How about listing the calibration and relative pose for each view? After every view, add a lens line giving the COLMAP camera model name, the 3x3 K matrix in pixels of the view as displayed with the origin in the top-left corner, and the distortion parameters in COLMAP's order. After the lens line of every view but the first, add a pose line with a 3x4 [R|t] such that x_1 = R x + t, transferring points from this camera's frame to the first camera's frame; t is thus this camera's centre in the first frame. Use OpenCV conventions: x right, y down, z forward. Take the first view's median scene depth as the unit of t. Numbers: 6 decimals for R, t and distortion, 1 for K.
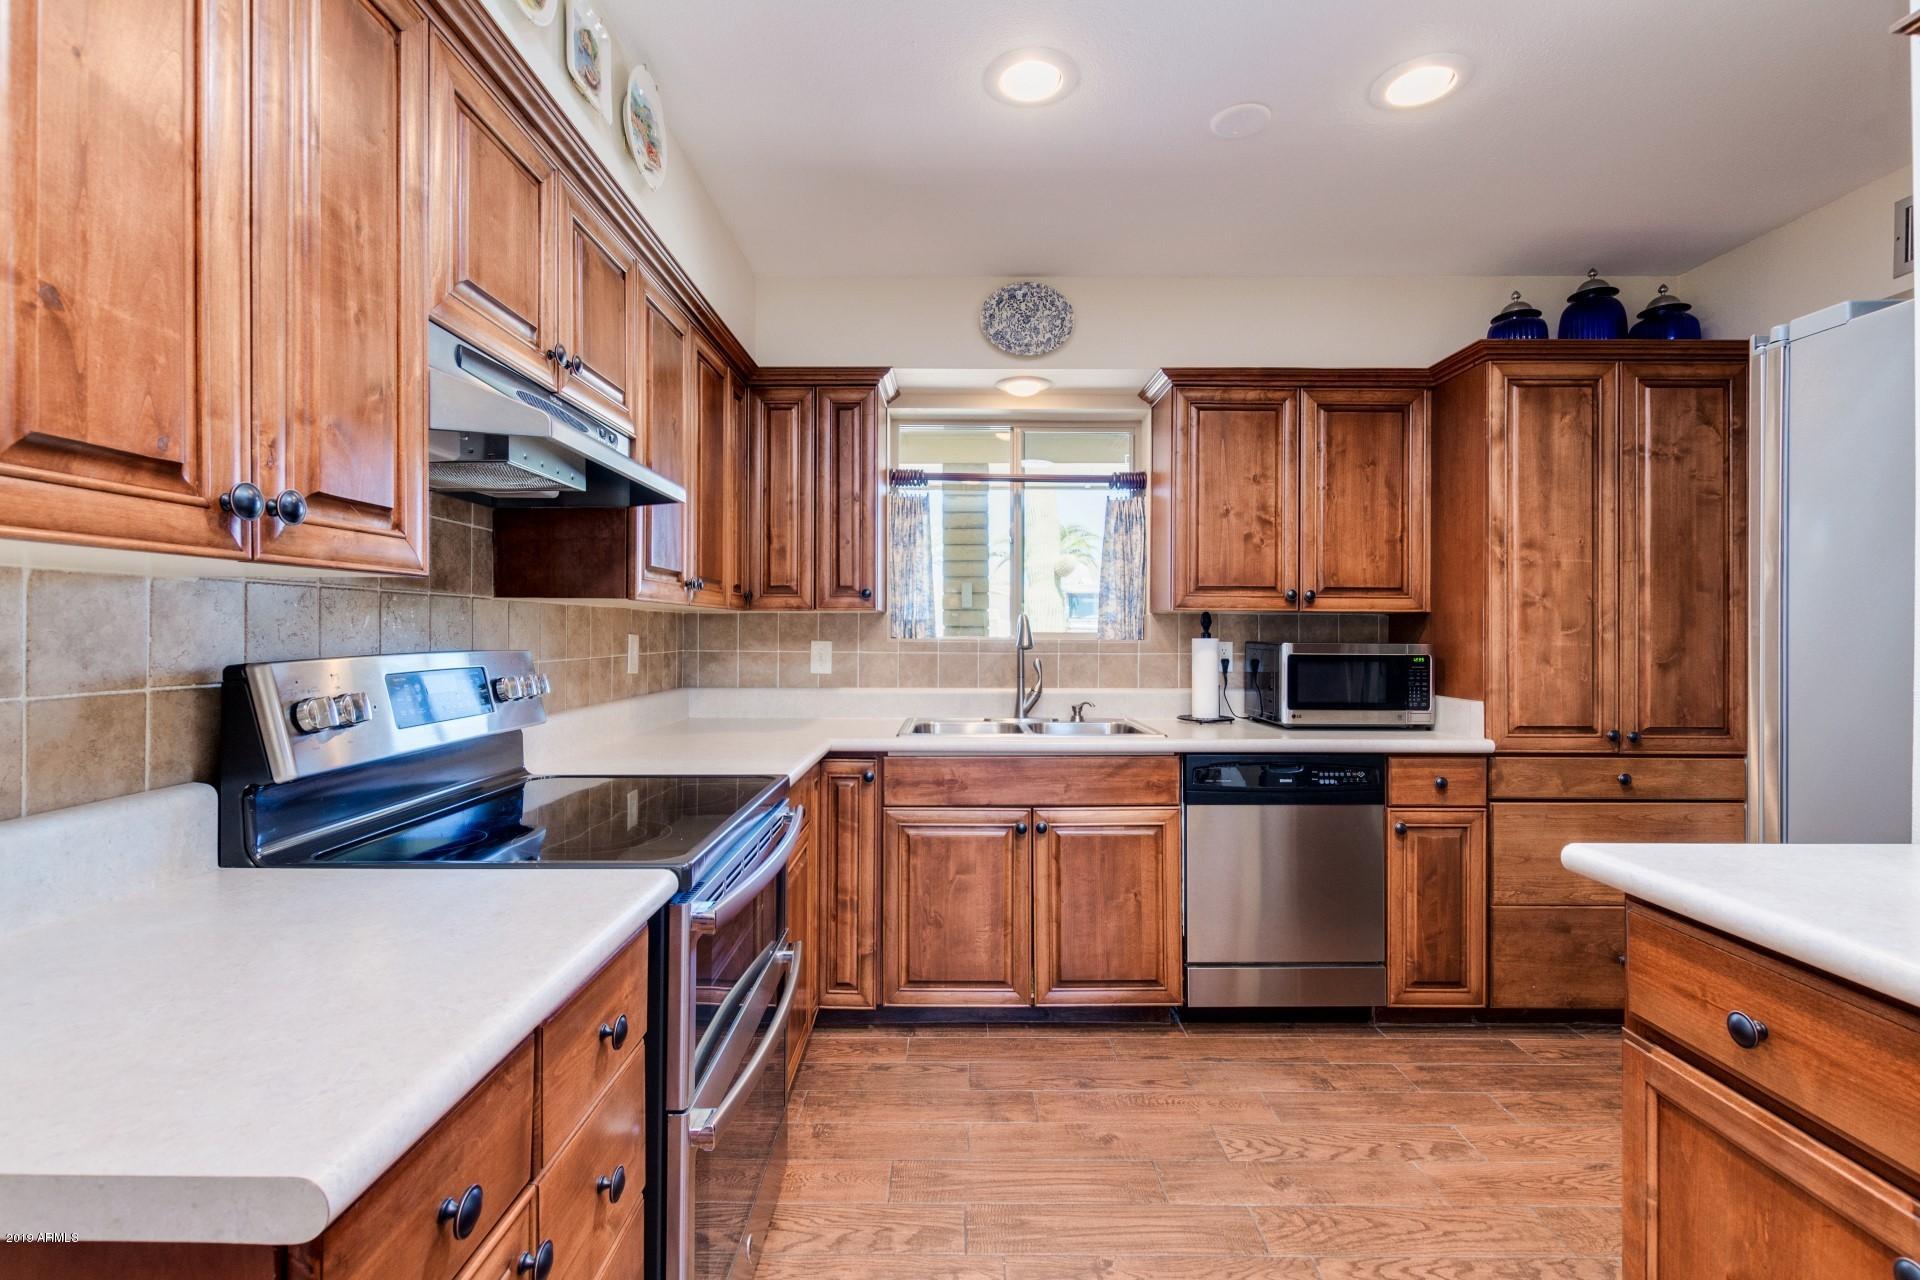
lens RADIAL K [[900.6, 0, 957.8], [0, 900.6, 631.4], [0, 0, 1]] dist [0.002338, 0.000142]
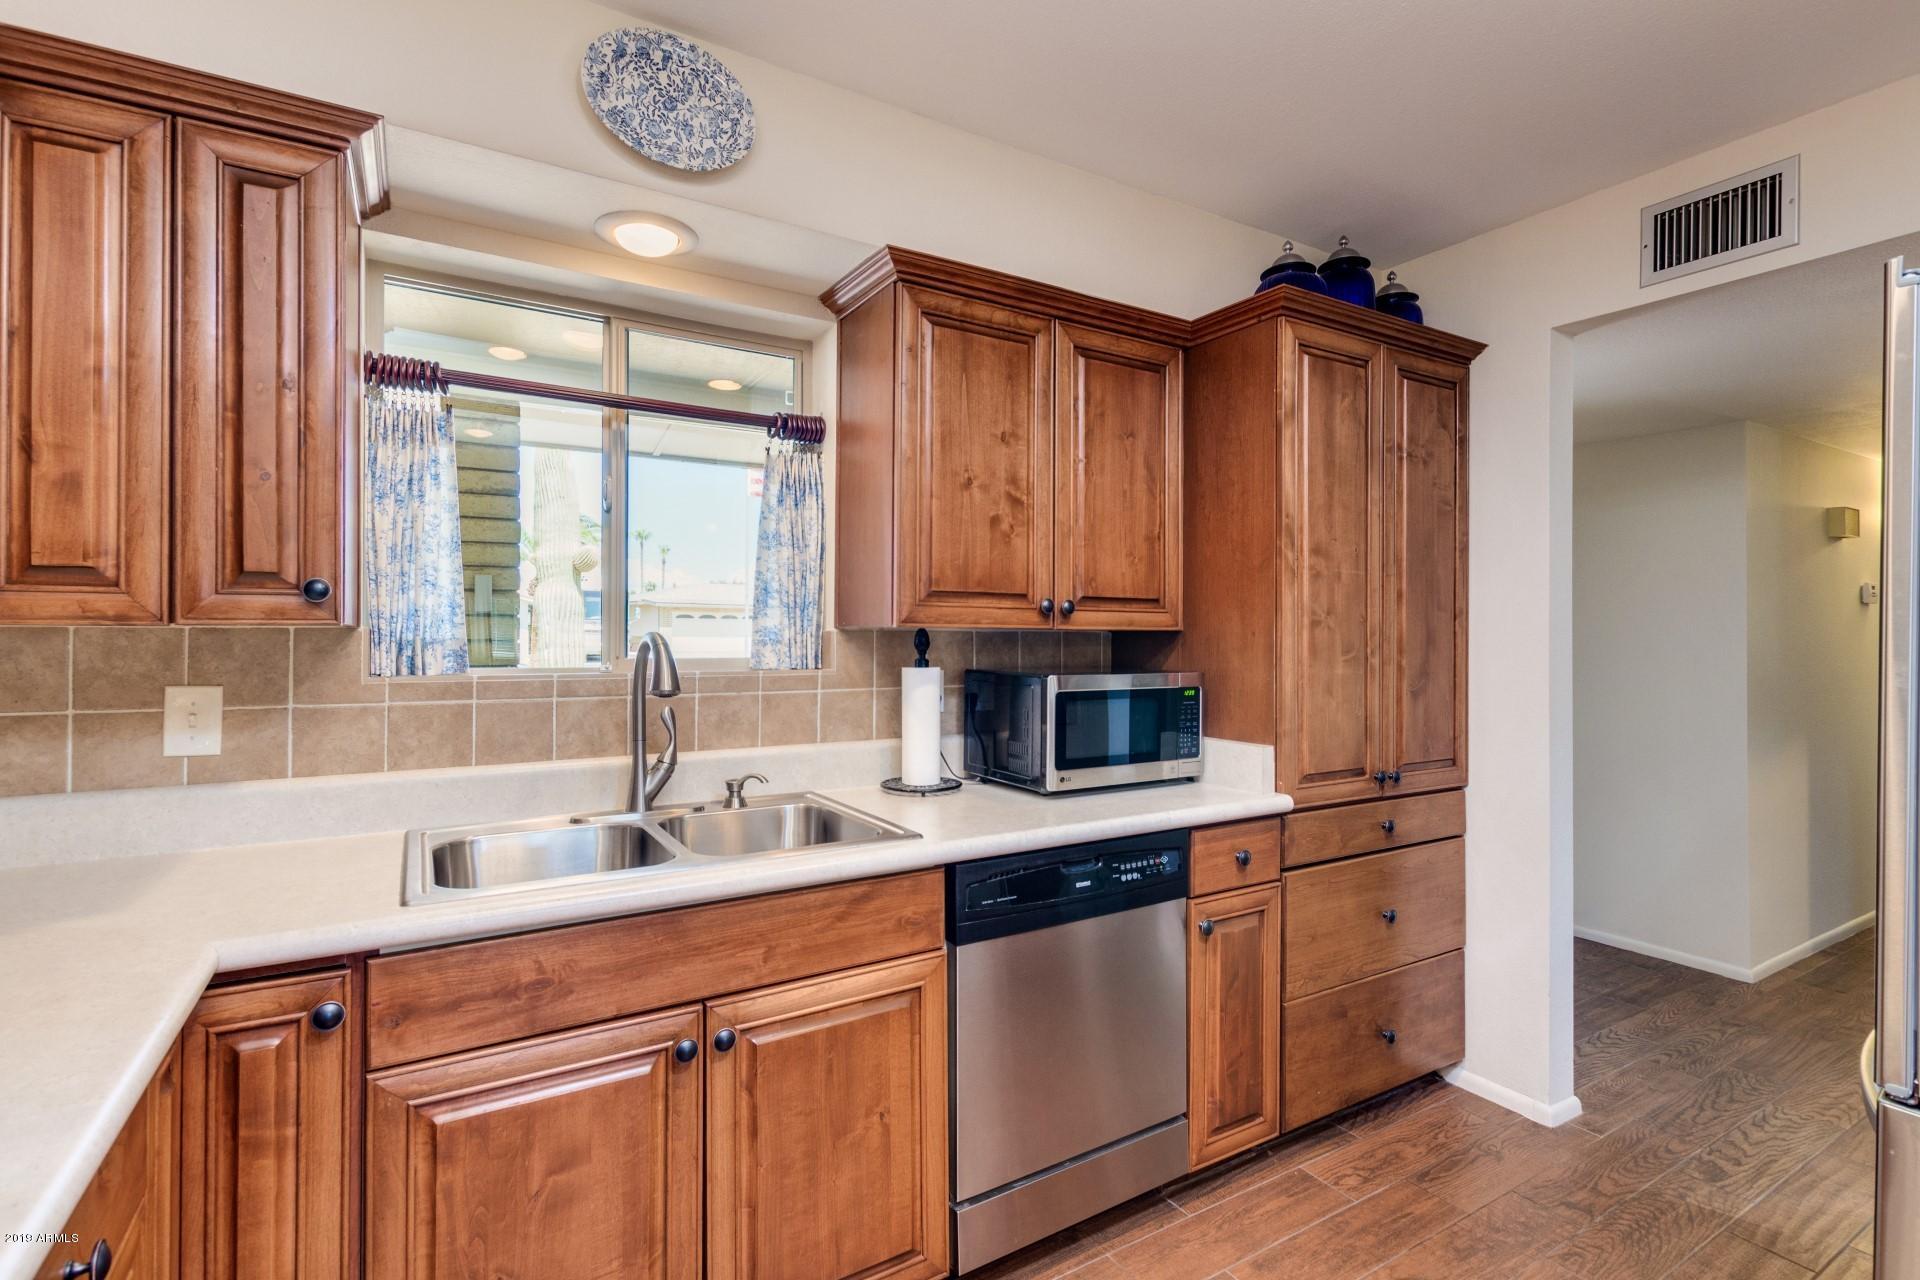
lens RADIAL K [[900.6, 0, 957.8], [0, 900.6, 631.4], [0, 0, 1]] dist [0.002338, 0.000142]
pose [[0.858153, 0.001547, 0.513391, -0.059212], [-0.000717, 0.999998, -0.001814, -0.020688], [-0.513393, 0.001189, 0.858153, 0.454505]]
